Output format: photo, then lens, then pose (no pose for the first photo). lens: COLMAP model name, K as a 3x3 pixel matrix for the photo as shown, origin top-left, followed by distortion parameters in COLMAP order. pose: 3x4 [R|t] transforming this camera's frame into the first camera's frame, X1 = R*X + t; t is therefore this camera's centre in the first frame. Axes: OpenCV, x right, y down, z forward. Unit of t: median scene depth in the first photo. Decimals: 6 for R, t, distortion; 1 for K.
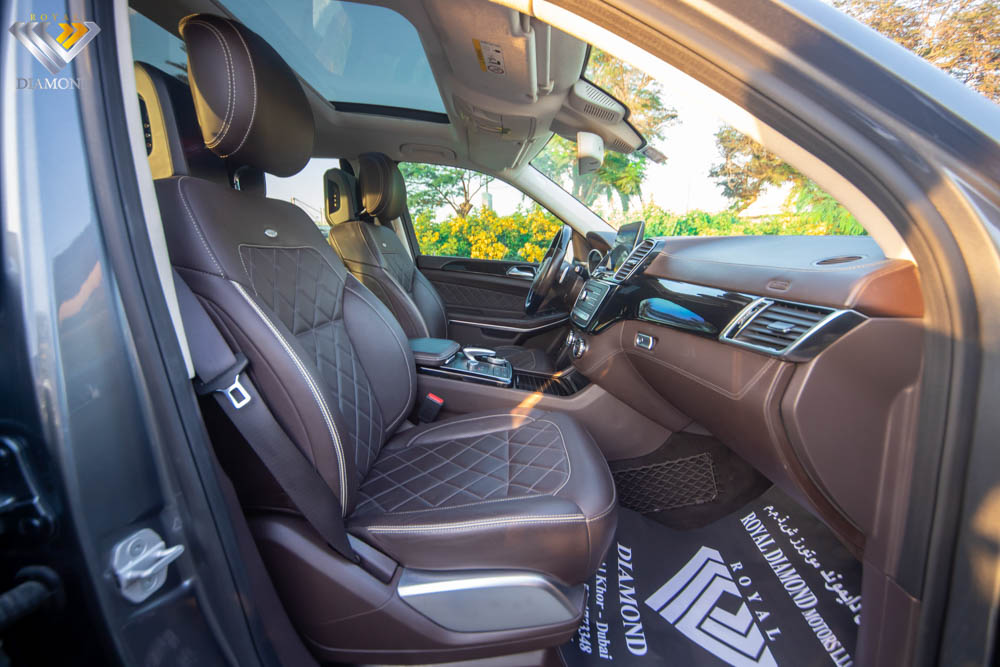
lens RADIAL K [[432.0, 0, 498.8], [0, 432.0, 335.5], [0, 0, 1]] dist [0.000514, 0.000133]
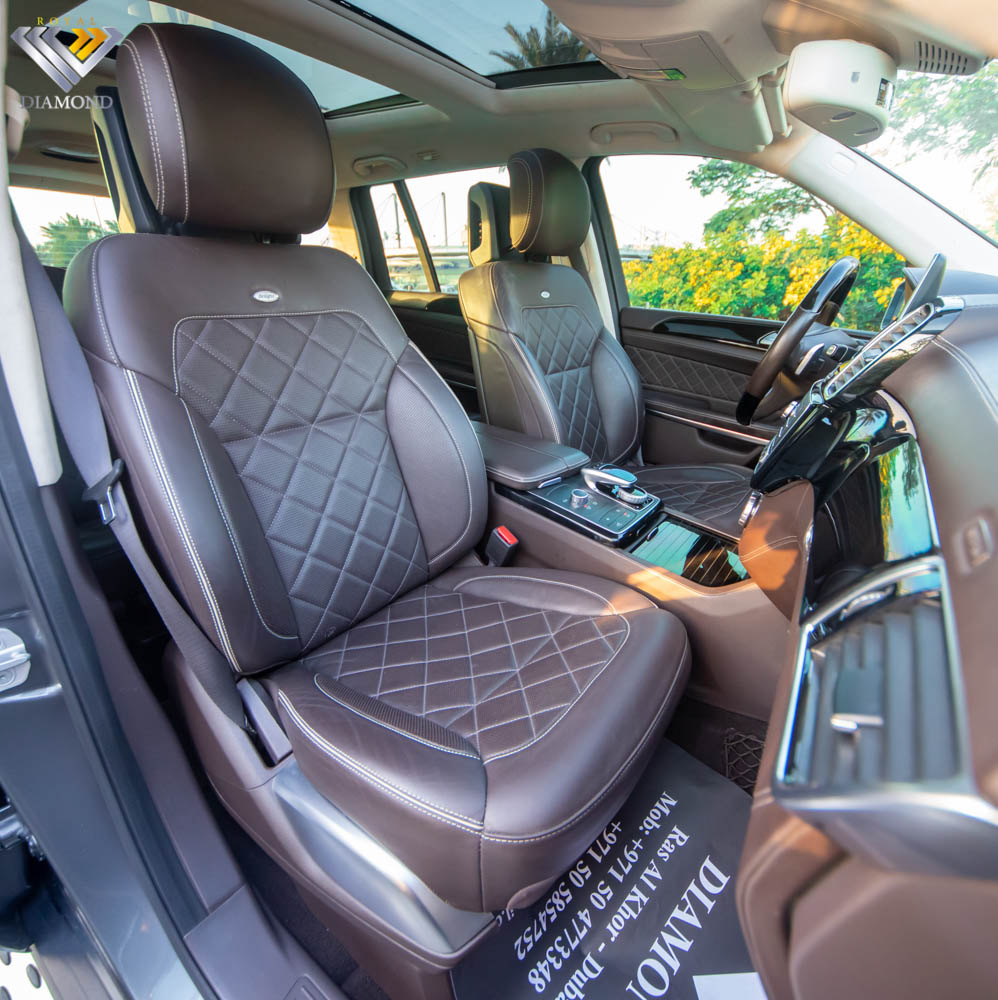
lens RADIAL K [[541.8, 0, 499.1], [0, 541.8, 510.0], [0, 0, 1]] dist [-0.004662, -0.000305]
pose [[0.812091, 0.219888, -0.540517, 0.347042], [-0.107239, 0.966747, 0.232163, -0.109369], [0.573593, -0.130573, 0.808667, 0.324711]]
